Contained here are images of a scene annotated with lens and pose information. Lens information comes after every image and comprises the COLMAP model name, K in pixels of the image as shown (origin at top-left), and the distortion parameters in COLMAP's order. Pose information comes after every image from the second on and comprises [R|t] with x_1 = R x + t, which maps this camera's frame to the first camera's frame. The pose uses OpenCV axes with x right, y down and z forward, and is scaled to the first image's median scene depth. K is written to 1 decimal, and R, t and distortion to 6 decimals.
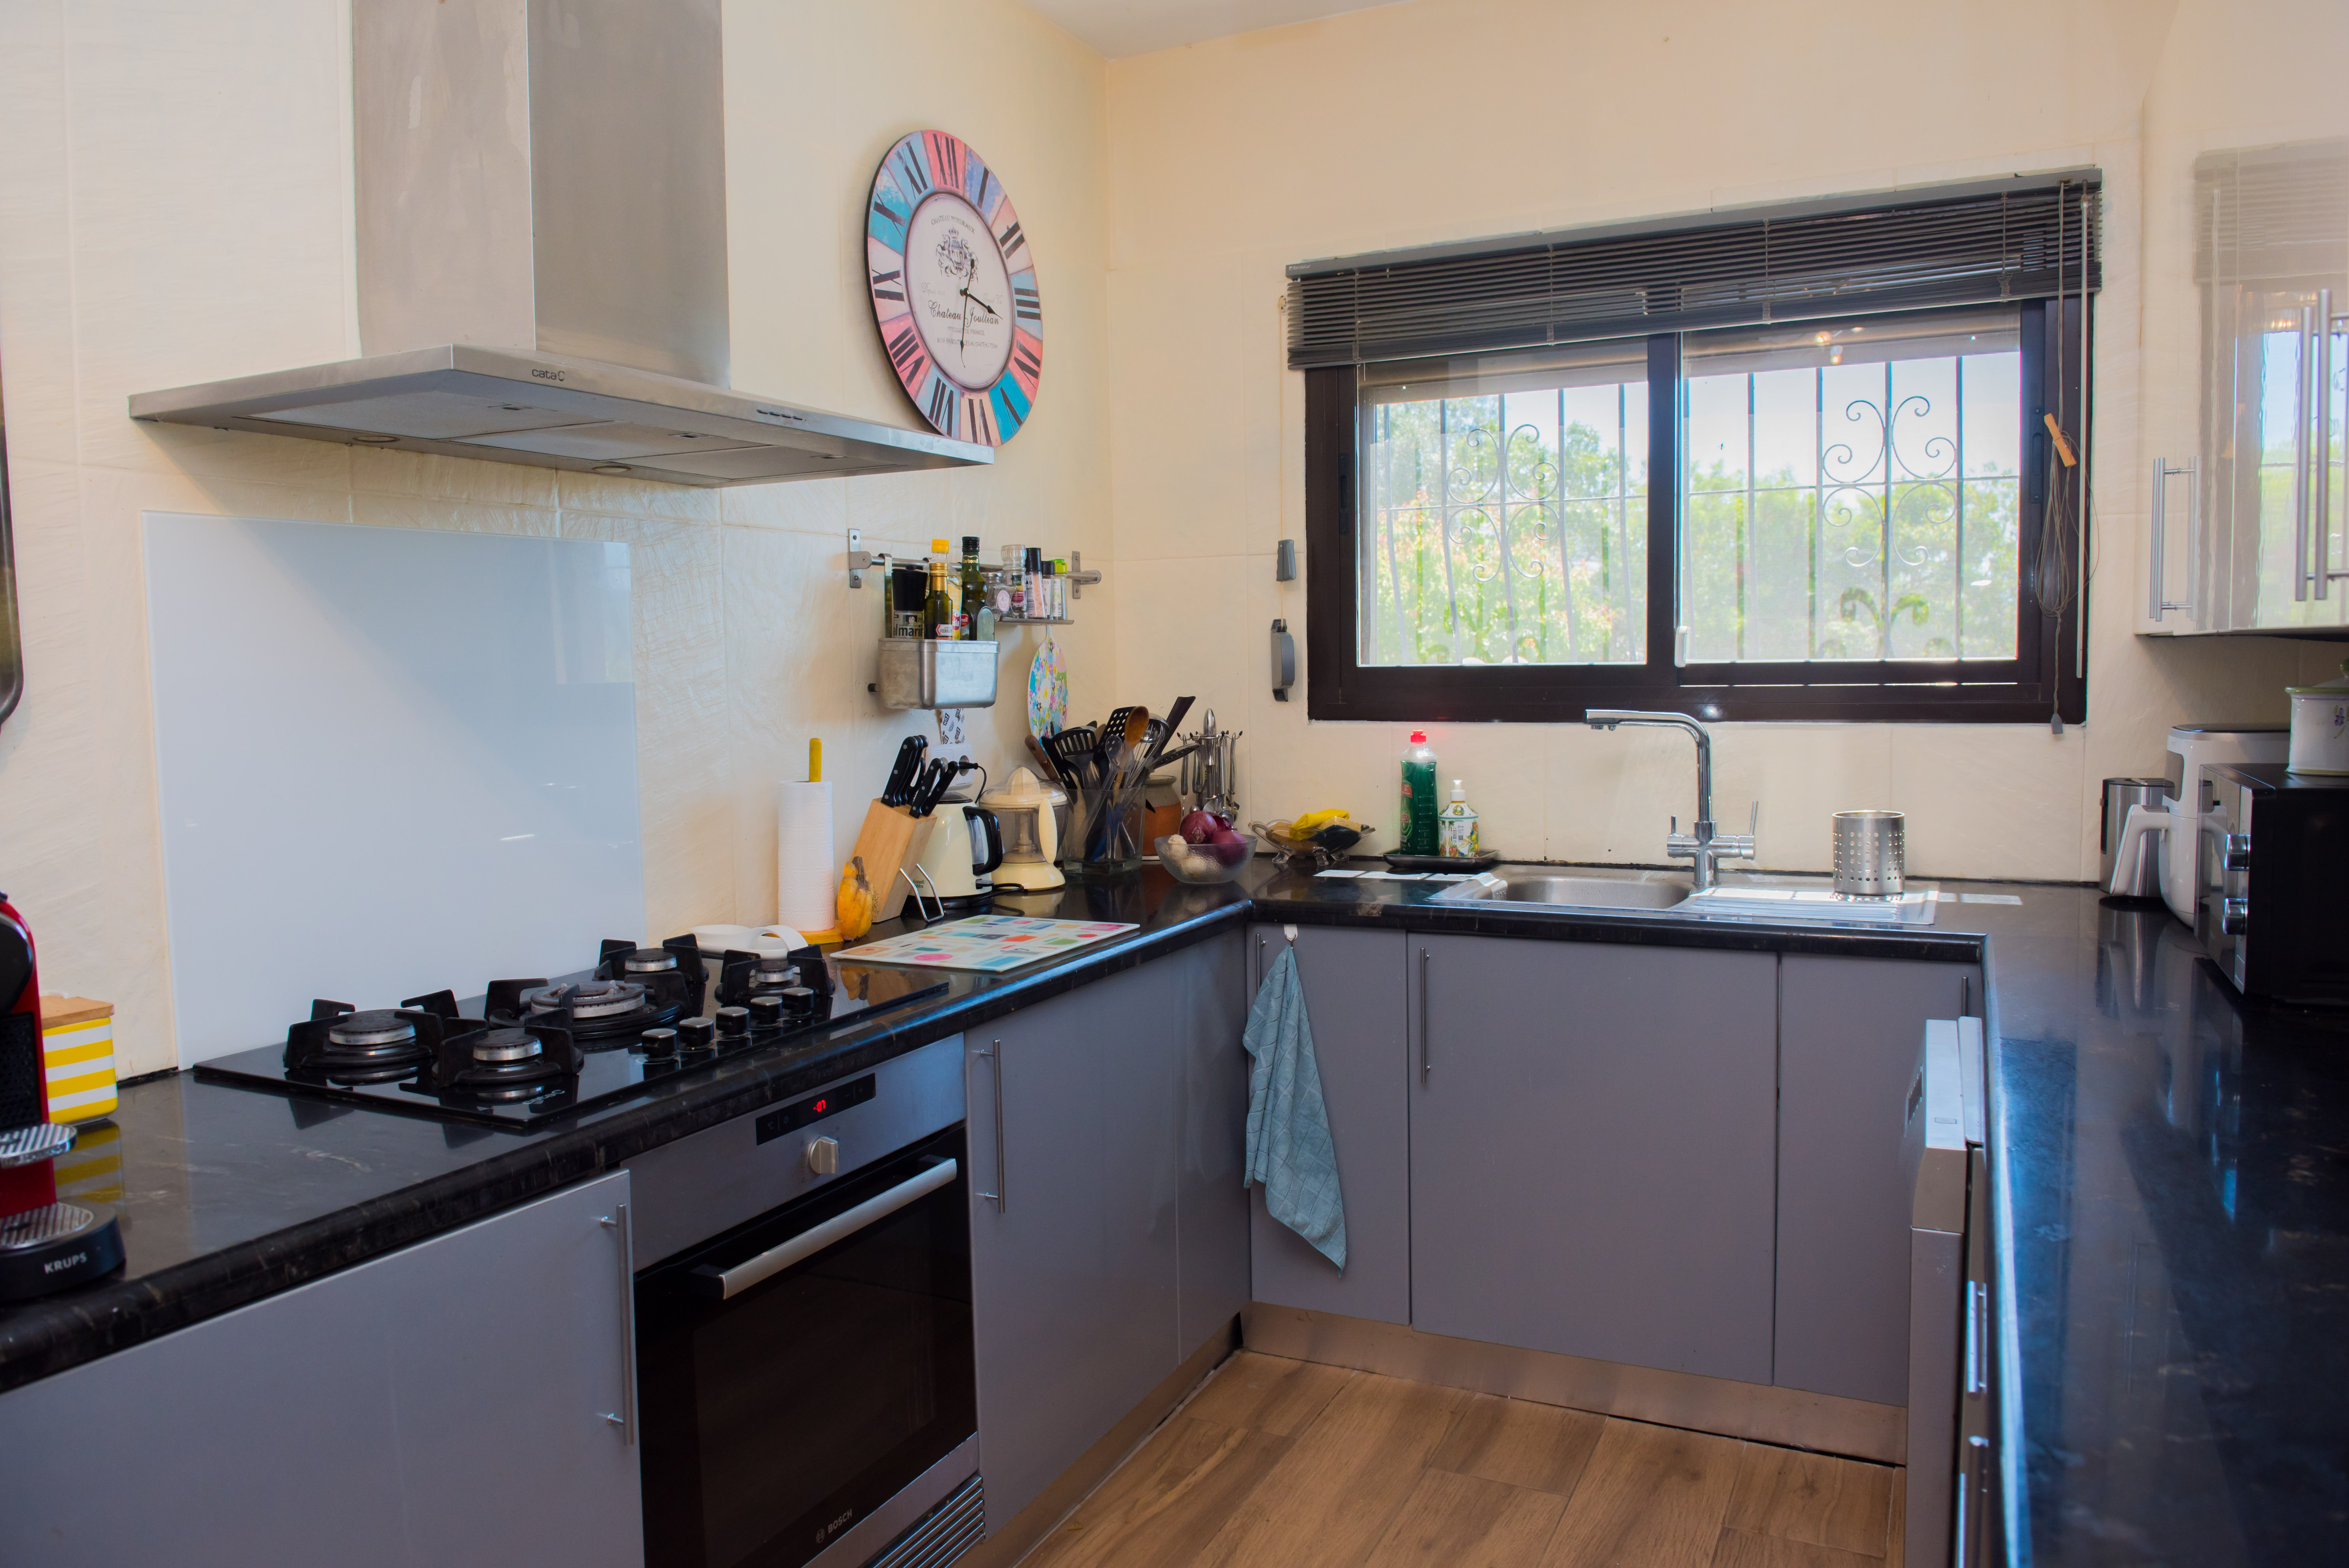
lens RADIAL K [[1619.6, 0, 1174.3], [0, 1619.6, 785.2], [0, 0, 1]] dist [-0.053970, -0.001733]
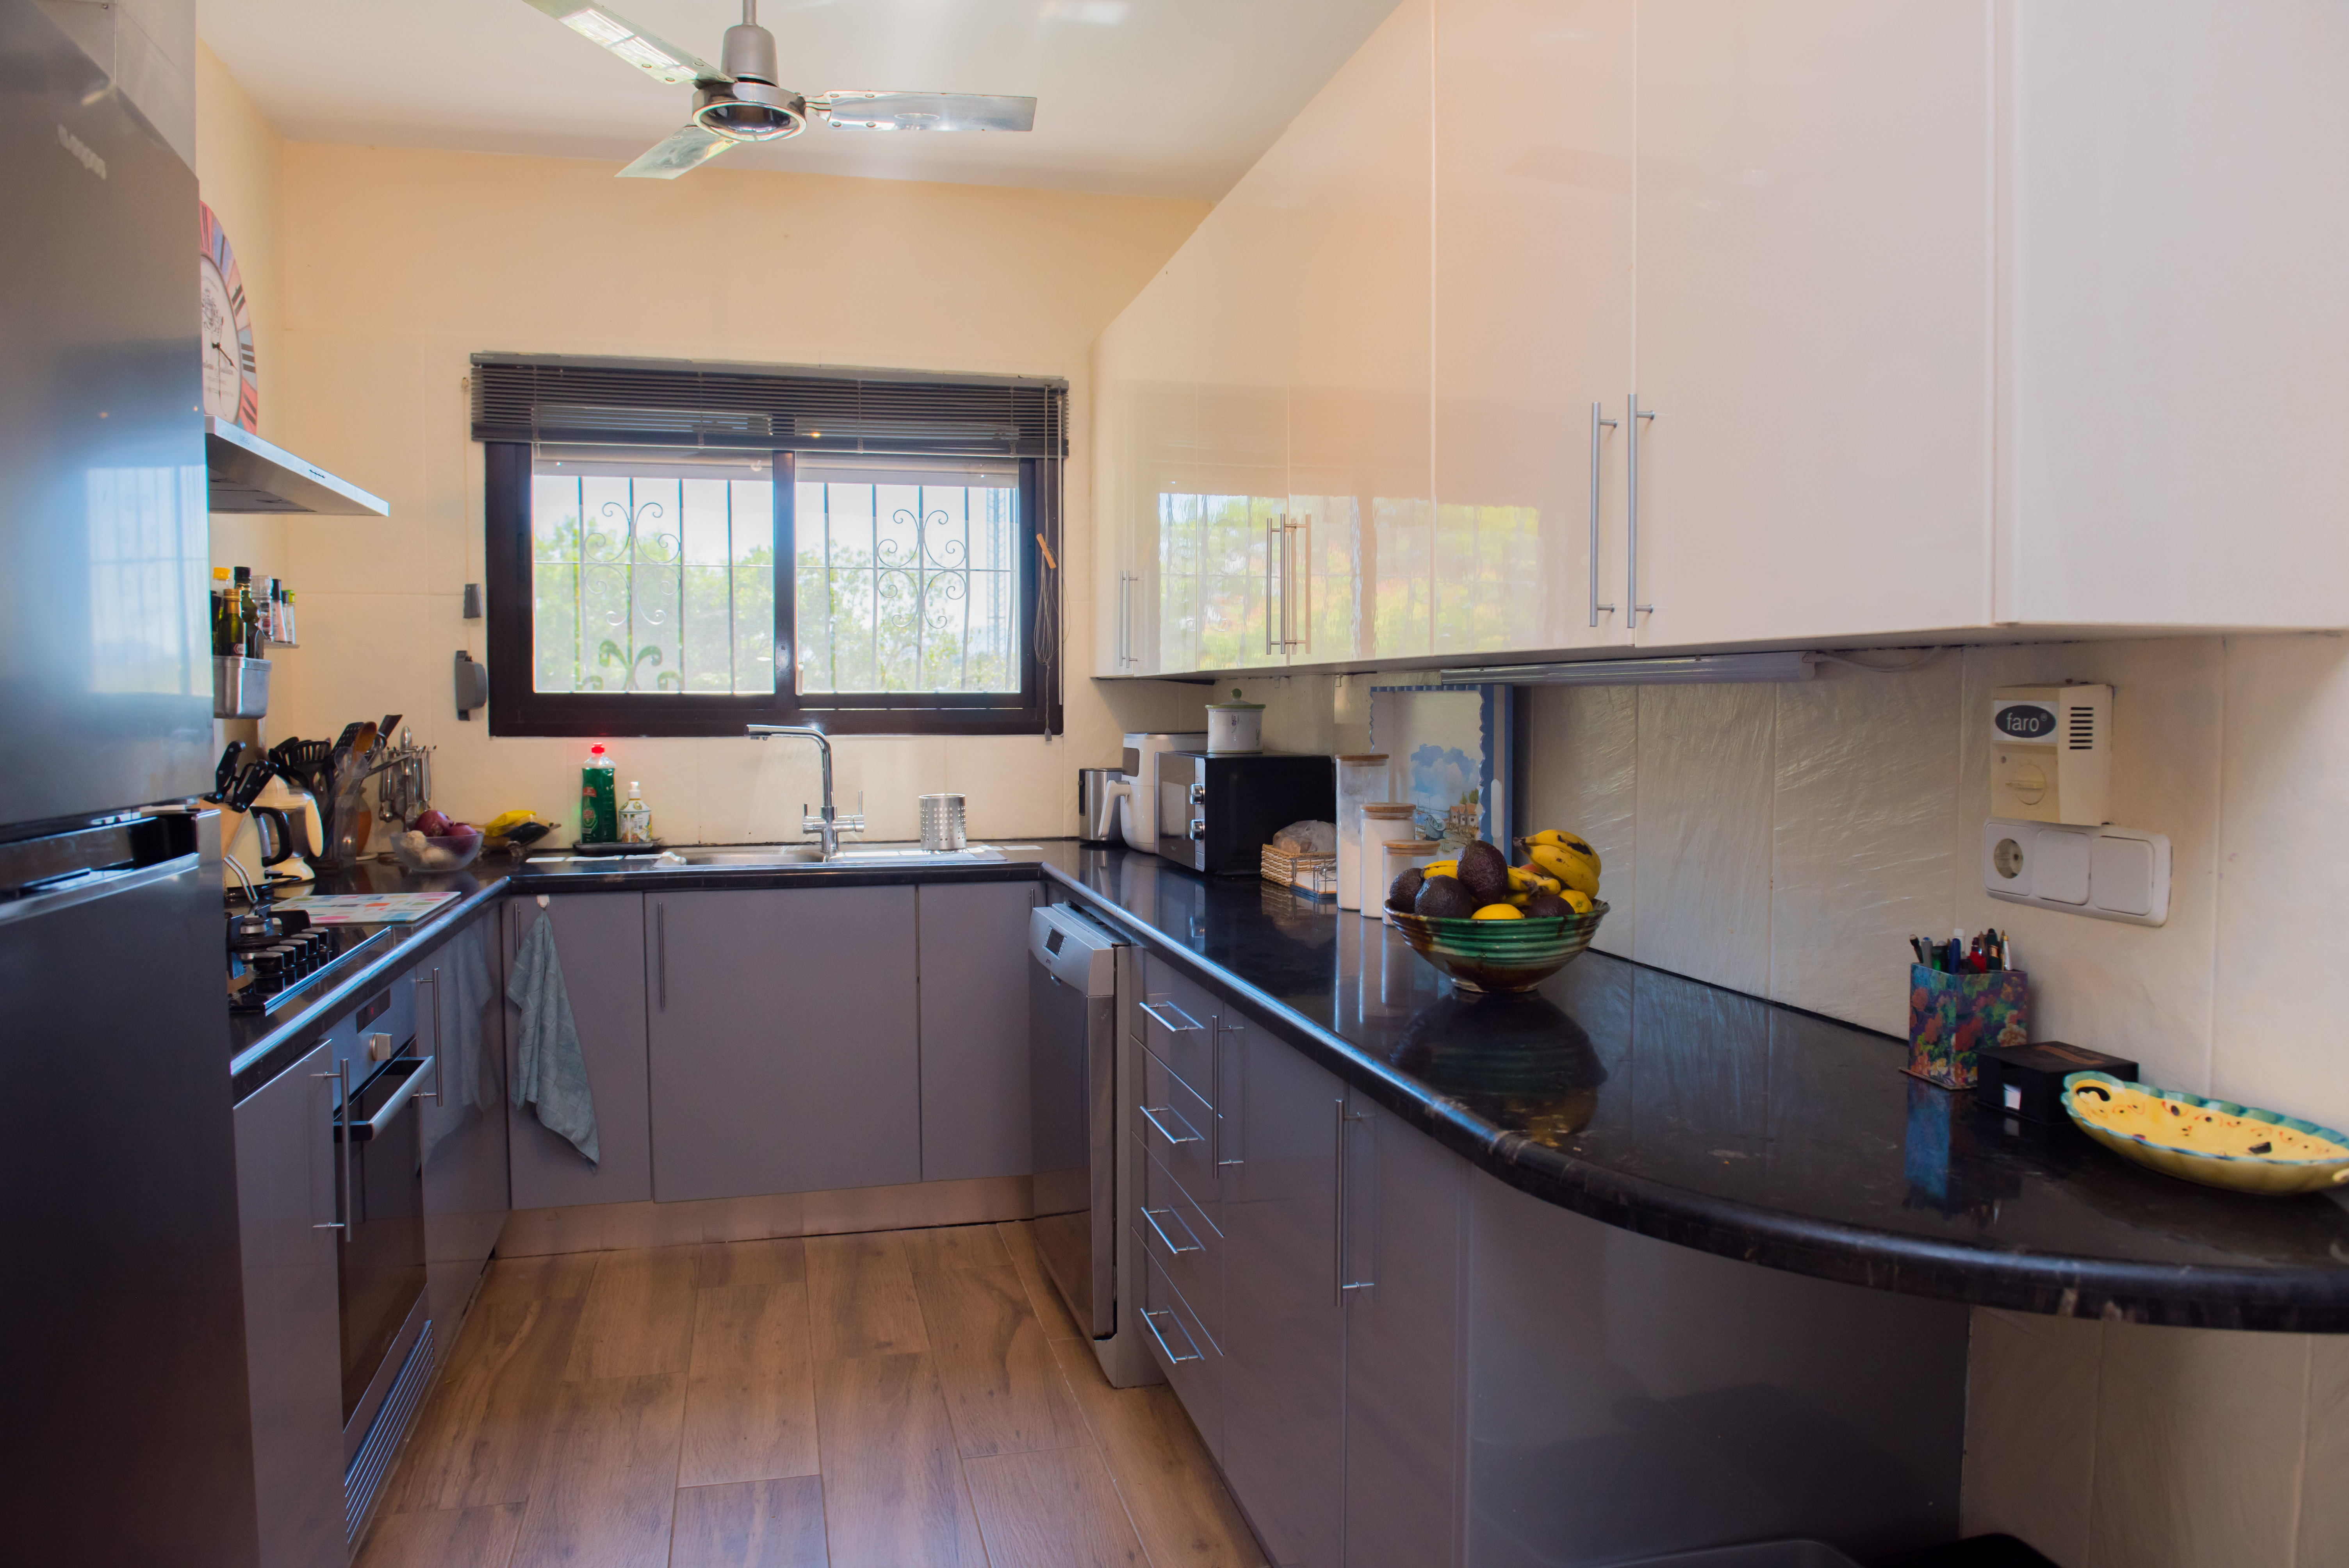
lens RADIAL K [[1619.6, 0, 1172.4], [0, 1619.6, 786.9], [0, 0, 1]] dist [-0.053970, -0.001733]
pose [[0.757376, -0.016553, 0.652769, -0.359899], [0.037105, 0.999154, -0.017714, 0.042302], [-0.651924, 0.037637, 0.757350, -0.249908]]
